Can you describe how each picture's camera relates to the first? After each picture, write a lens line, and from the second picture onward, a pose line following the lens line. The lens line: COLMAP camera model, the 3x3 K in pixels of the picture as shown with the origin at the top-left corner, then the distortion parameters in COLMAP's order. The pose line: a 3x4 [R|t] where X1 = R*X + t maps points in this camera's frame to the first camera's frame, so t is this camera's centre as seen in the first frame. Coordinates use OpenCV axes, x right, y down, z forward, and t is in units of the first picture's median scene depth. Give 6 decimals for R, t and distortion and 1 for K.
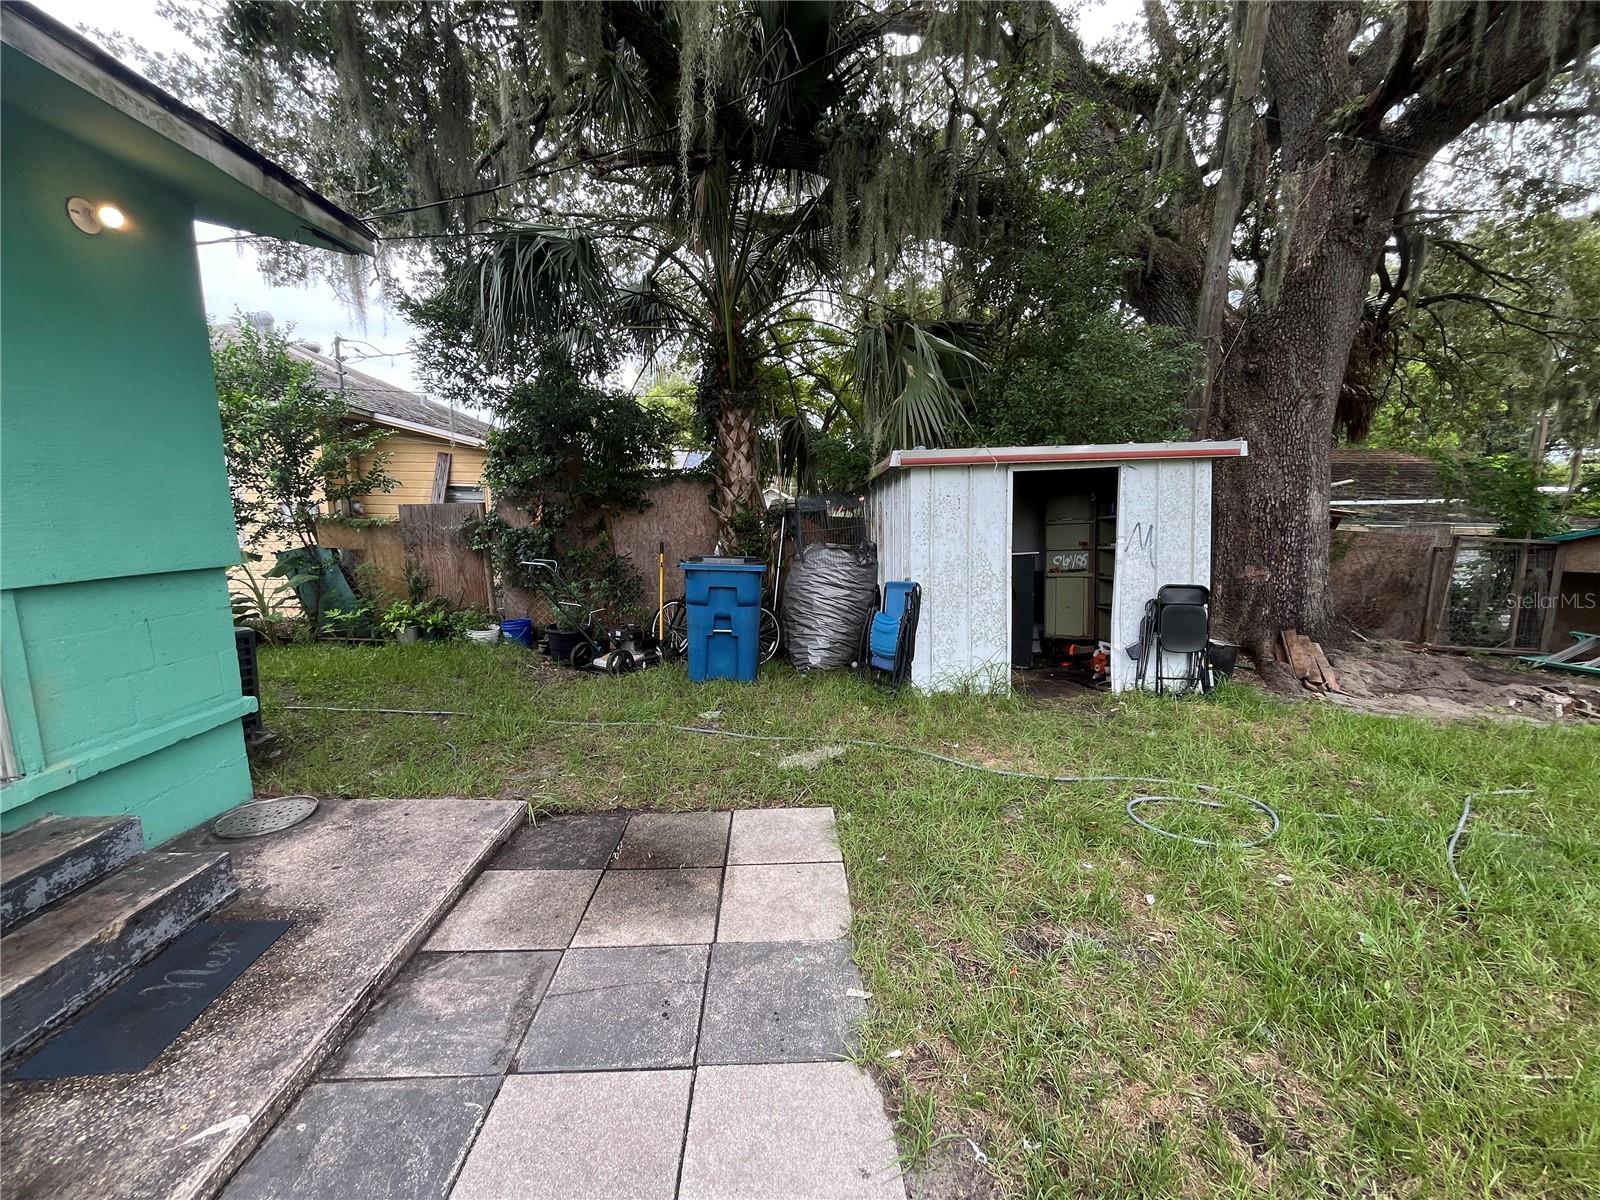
lens RADIAL K [[647.6, 0, 797.3], [0, 647.6, 609.0], [0, 0, 1]] dist [-0.003935, 0.000421]
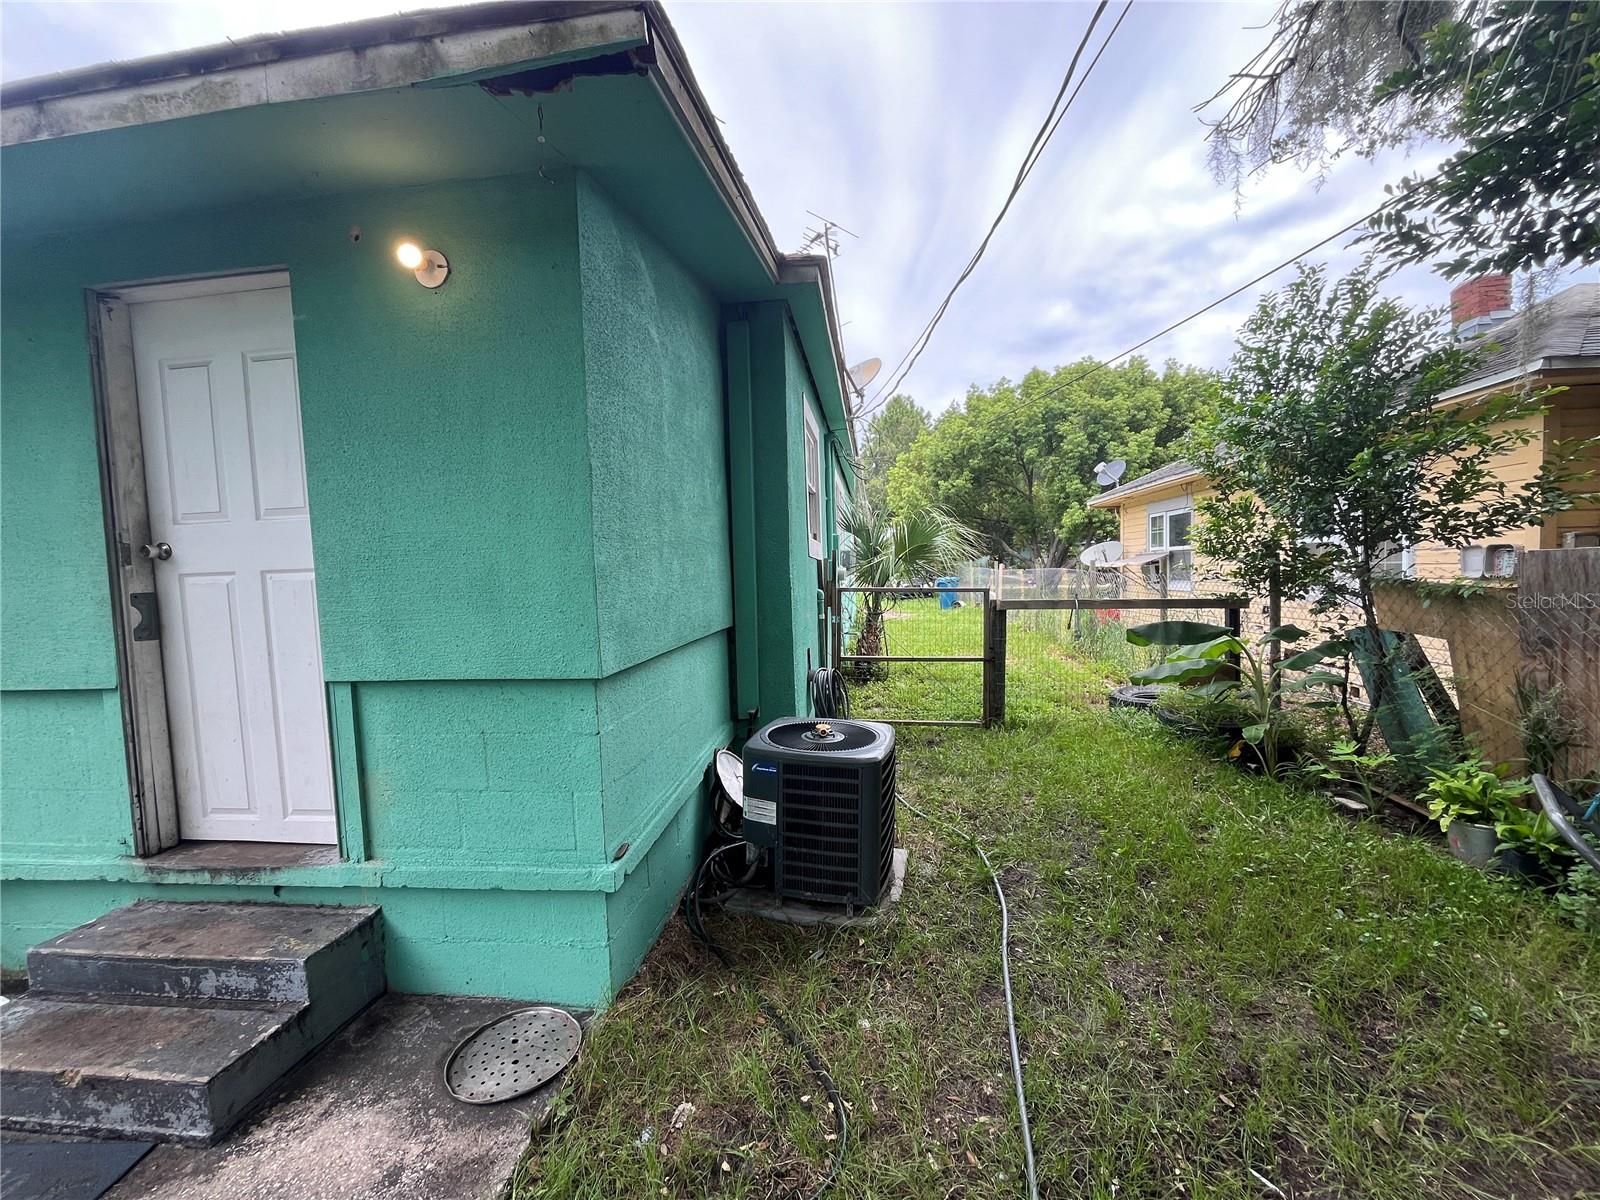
lens RADIAL K [[645.9, 0, 795.2], [0, 645.9, 608.4], [0, 0, 1]] dist [-0.002424, 0.000211]
pose [[-0.143321, 0.061164, -0.987784, -0.223604], [-0.119071, 0.989773, 0.078563, -0.220954], [0.982487, 0.128876, -0.134572, 1.293607]]
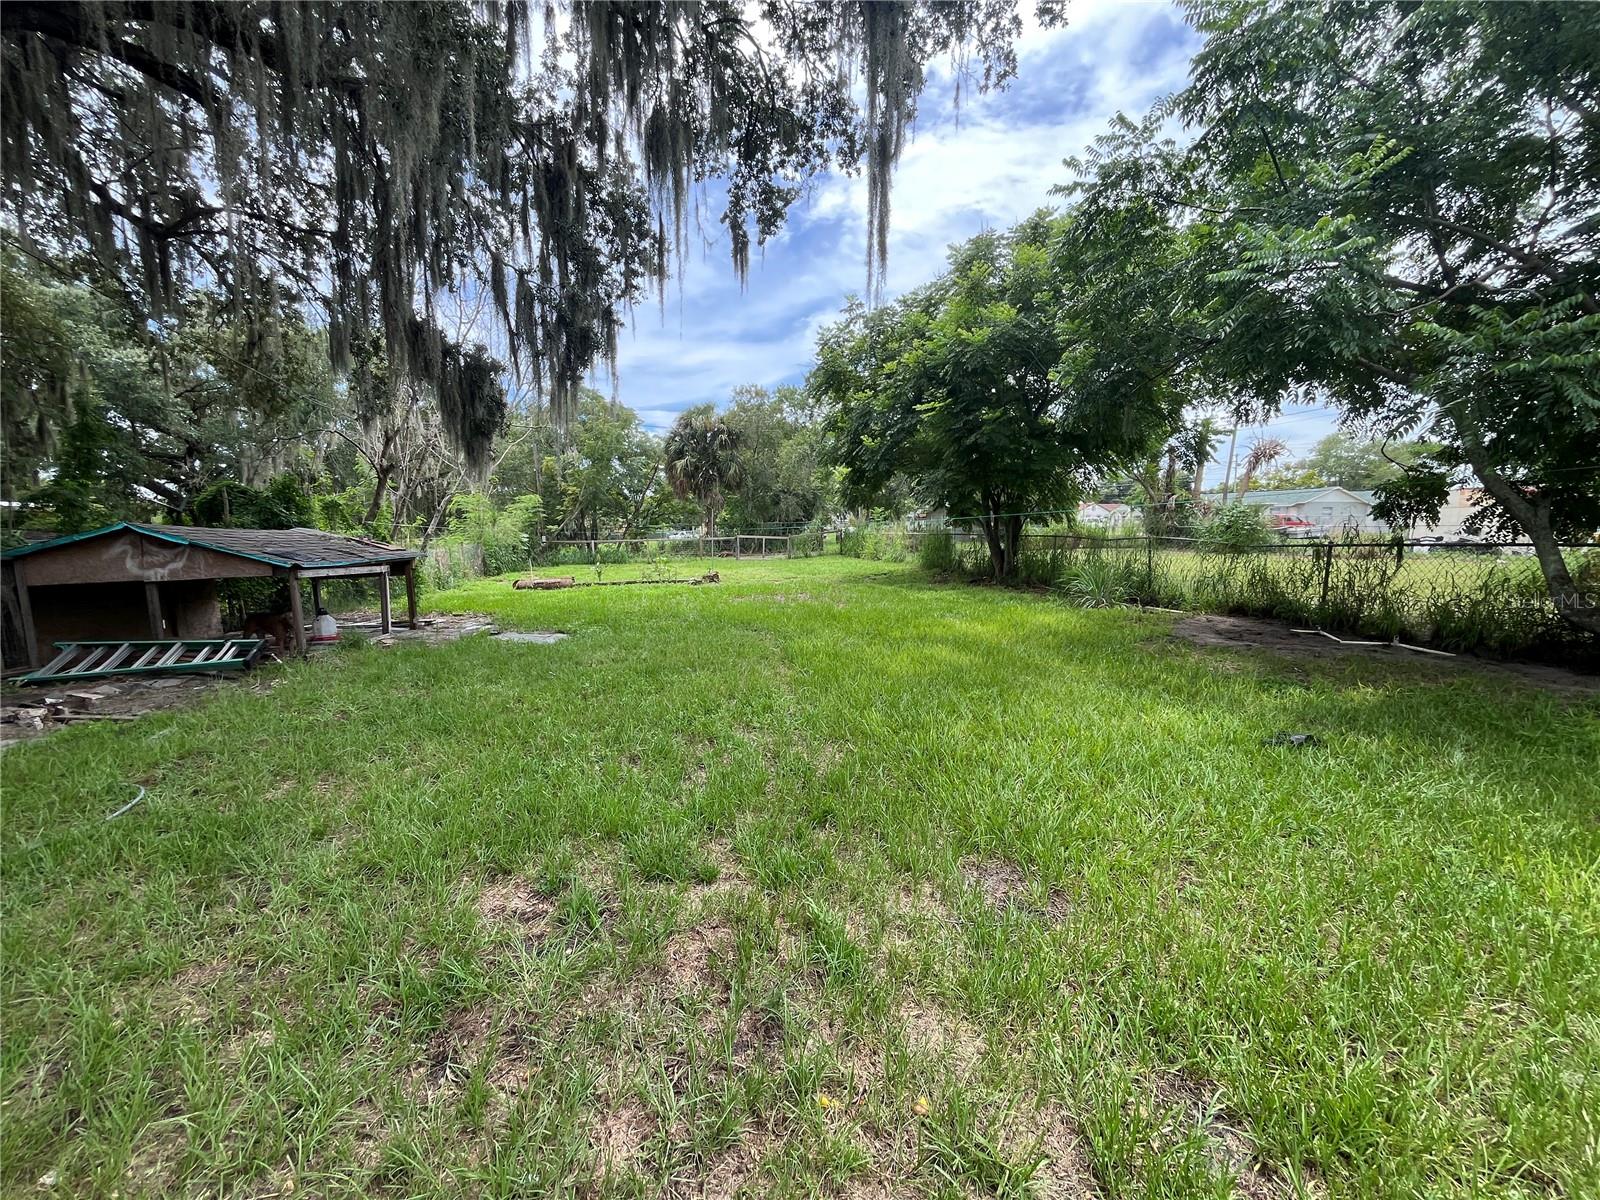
lens RADIAL K [[645.9, 0, 795.2], [0, 645.9, 608.4], [0, 0, 1]] dist [-0.002424, 0.000211]
pose [[-0.124904, -0.132532, 0.983277, 0.117369], [0.158051, 0.975725, 0.151591, 0.027810], [-0.979499, 0.174343, -0.100925, -0.143117]]
